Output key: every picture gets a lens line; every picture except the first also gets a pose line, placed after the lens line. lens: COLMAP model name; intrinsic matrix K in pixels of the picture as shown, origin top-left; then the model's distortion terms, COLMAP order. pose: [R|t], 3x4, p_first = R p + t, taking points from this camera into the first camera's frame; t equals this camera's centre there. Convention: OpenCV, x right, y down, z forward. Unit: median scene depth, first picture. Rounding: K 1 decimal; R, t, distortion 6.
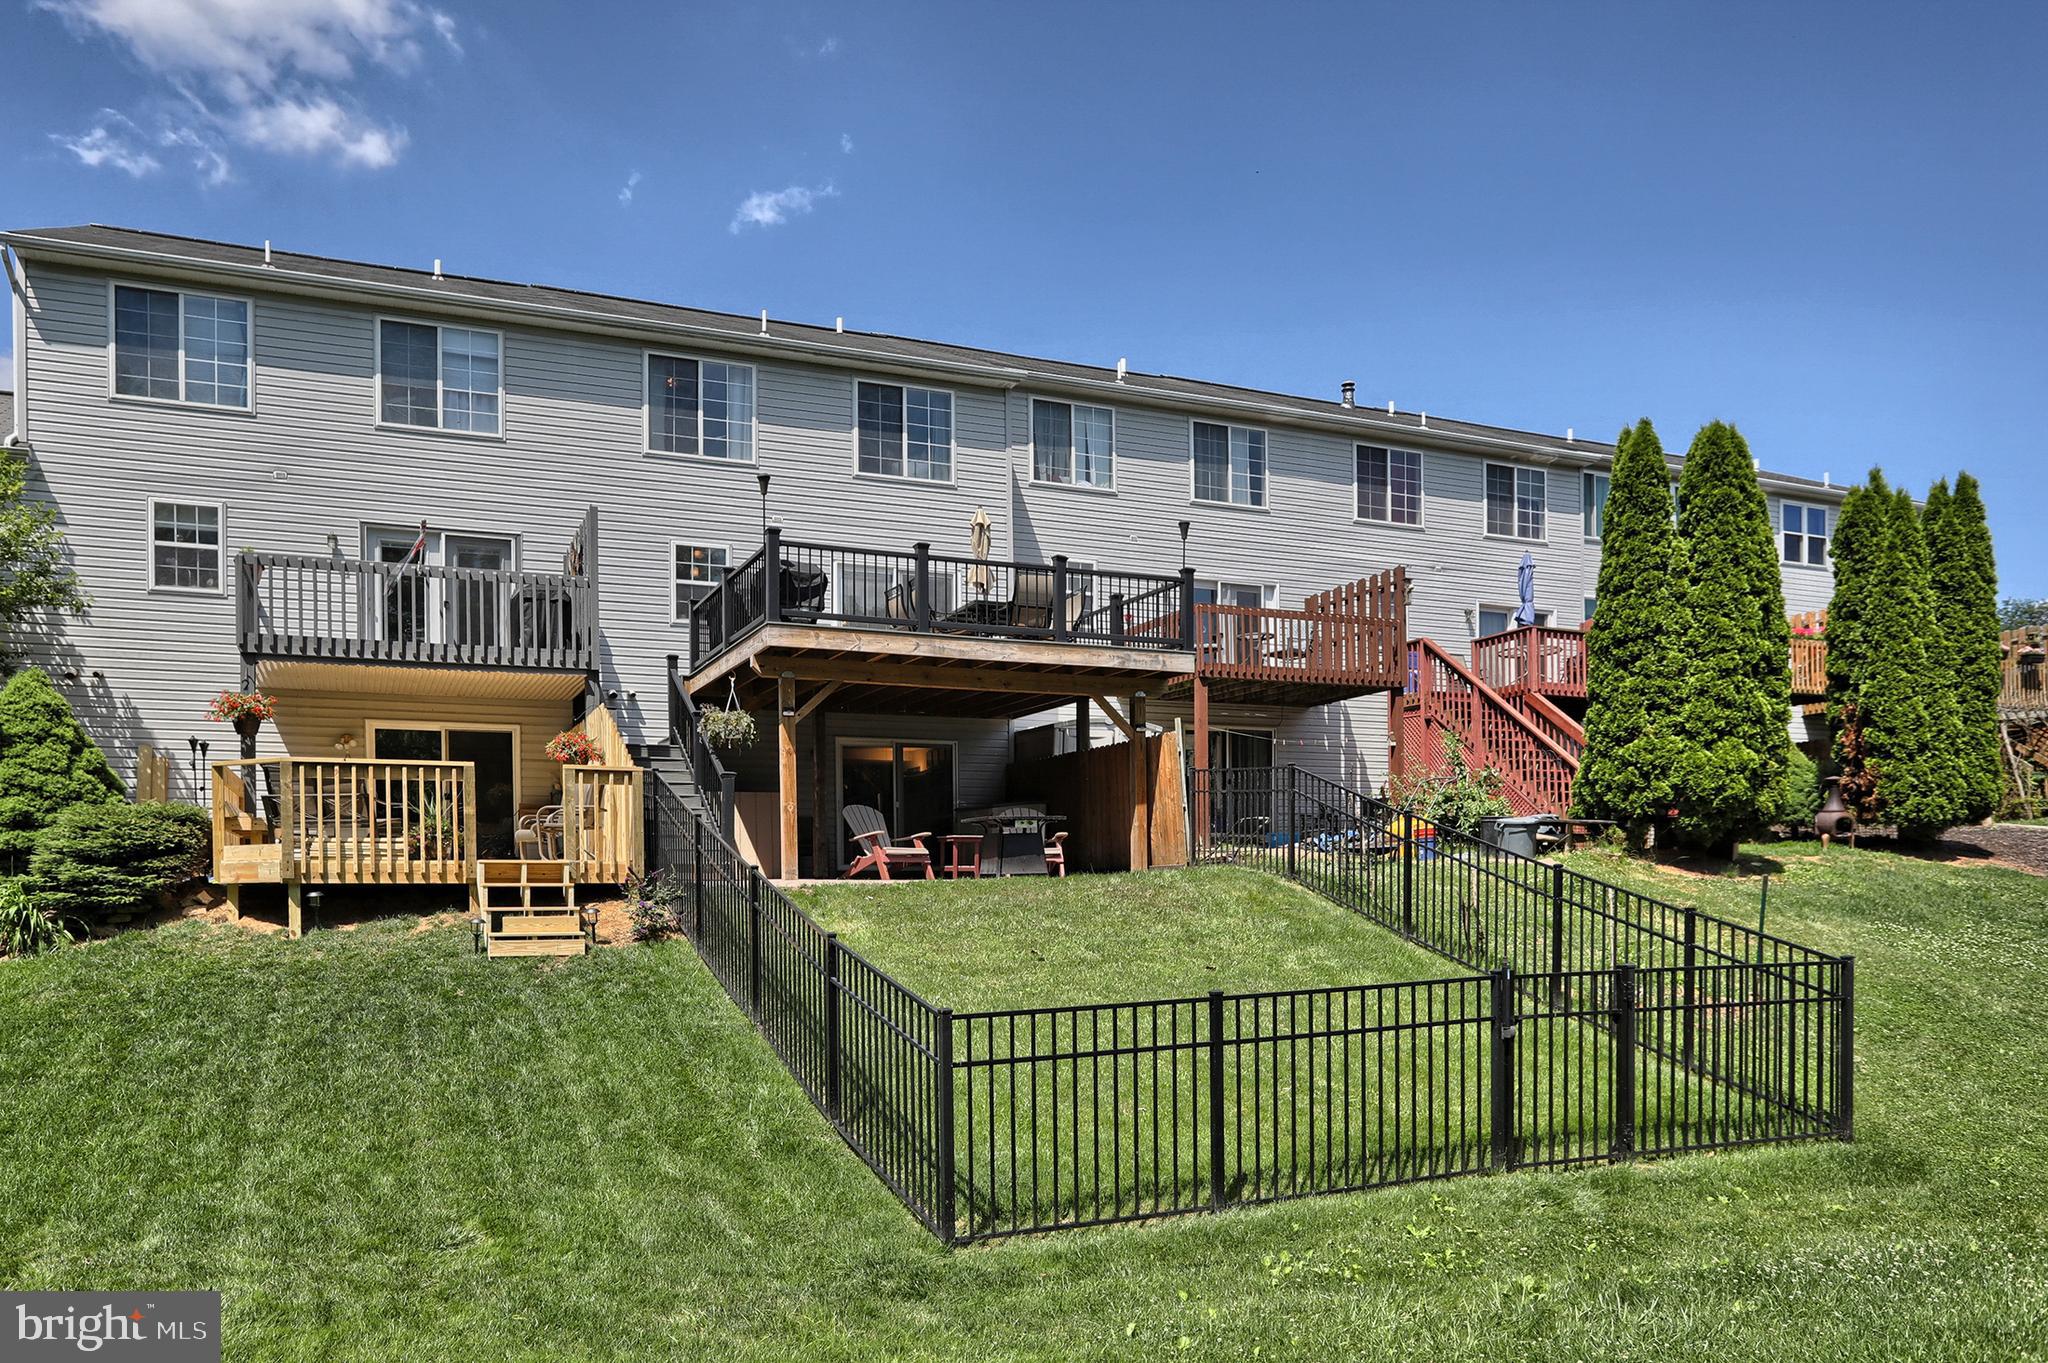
lens RADIAL K [[1176.9, 0, 1131.4], [0, 1176.9, 832.7], [0, 0, 1]] dist [-0.029448, 0.006890]
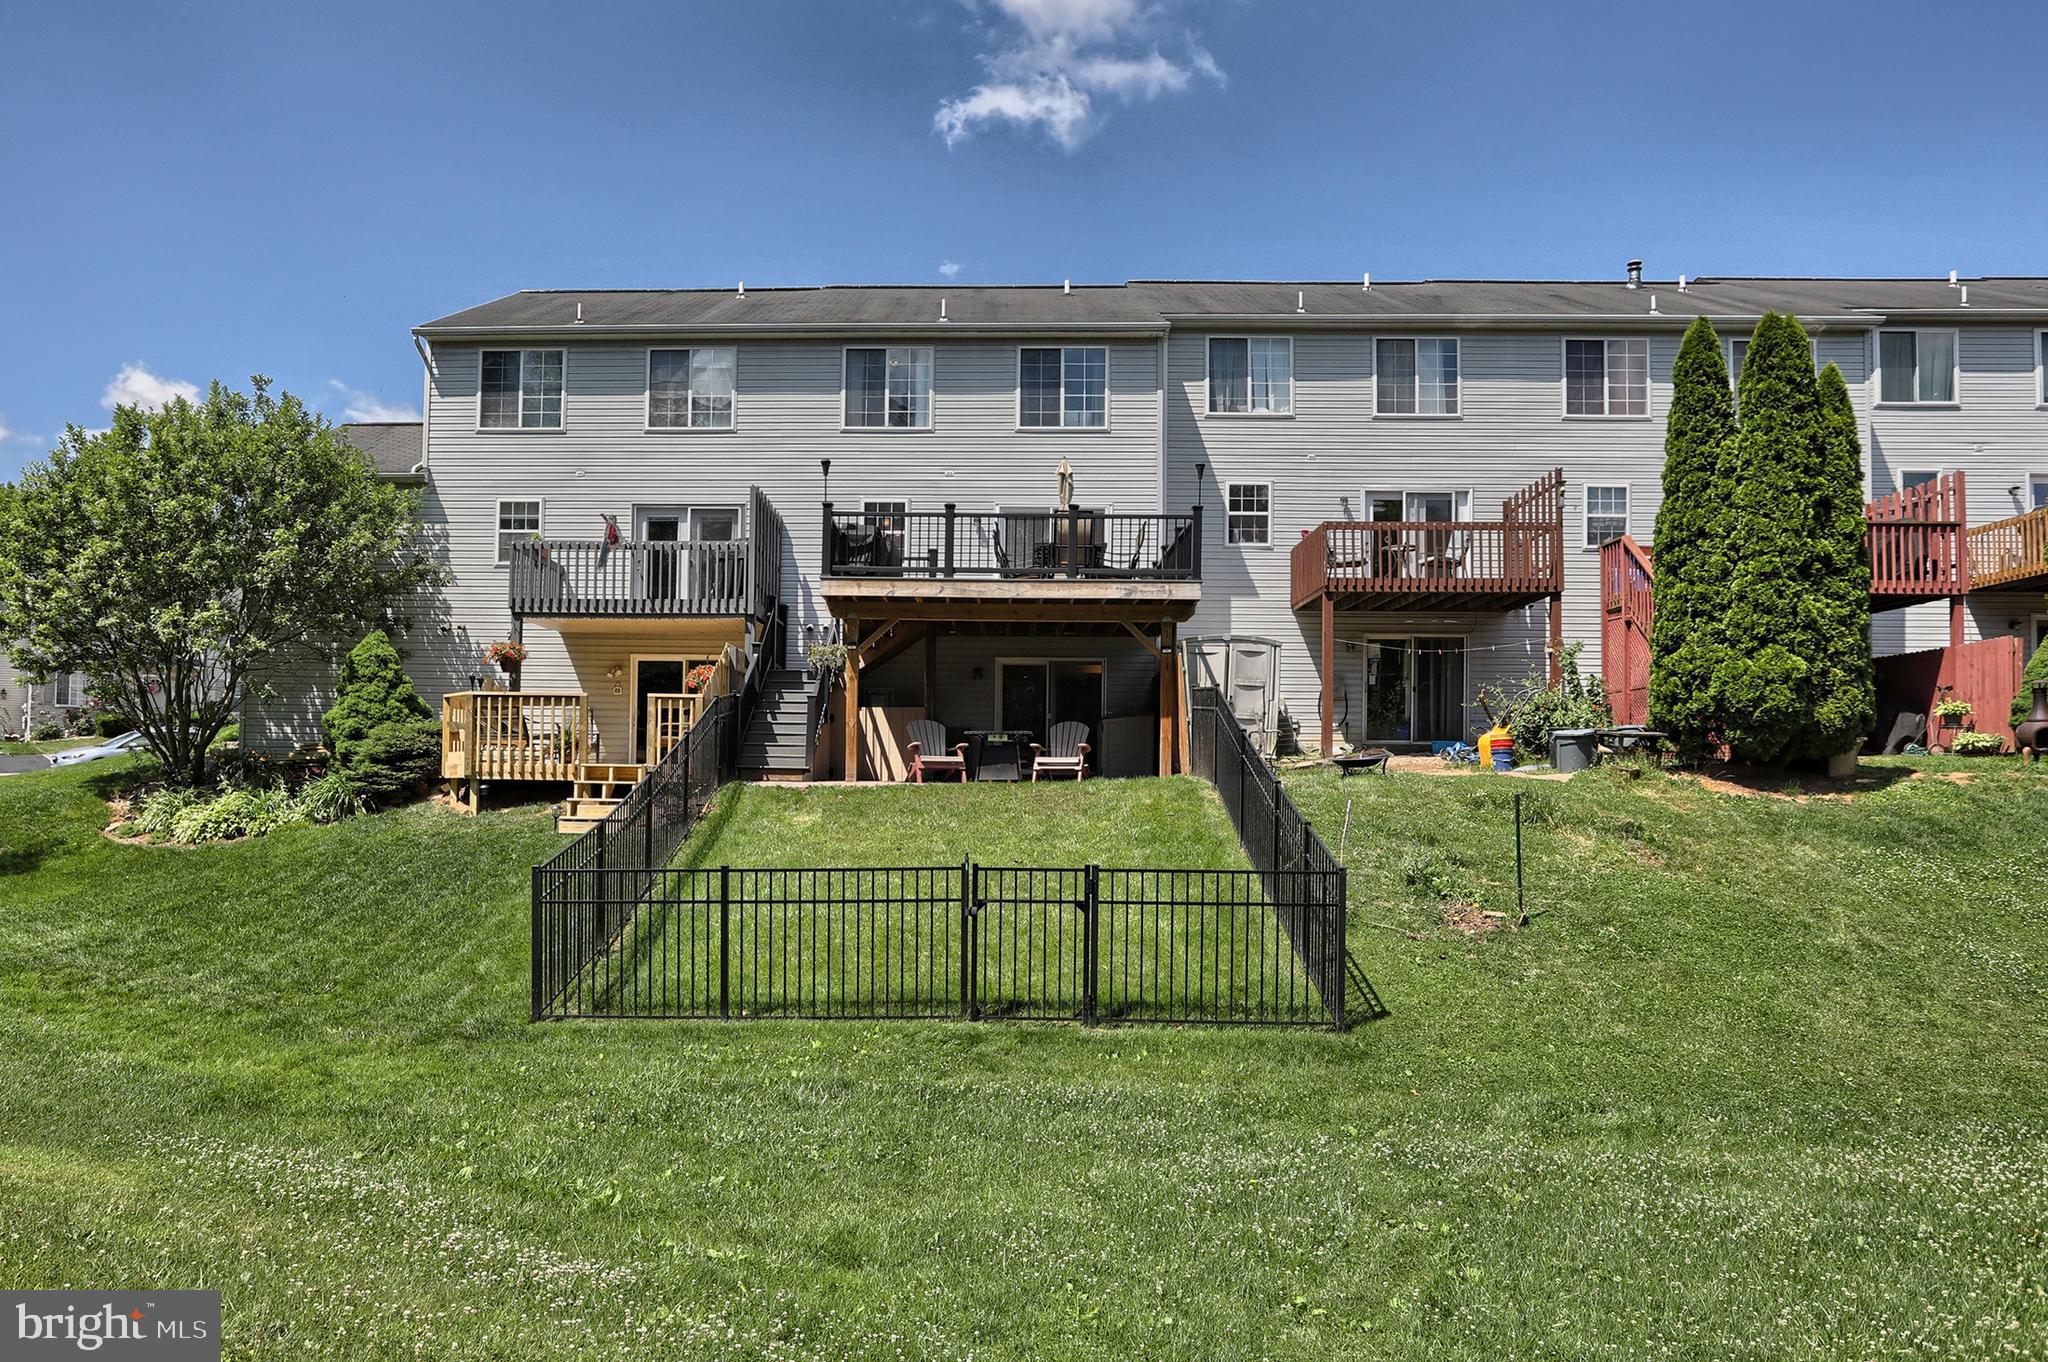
lens RADIAL K [[1138.4, 0, 1019.3], [0, 1138.4, 687.4], [0, 0, 1]] dist [-0.044189, 0.021569]
pose [[0.936066, -0.012784, -0.351593, 0.254366], [-0.002503, 0.999072, -0.042991, -0.007061], [0.351816, 0.041122, 0.935165, -0.051600]]
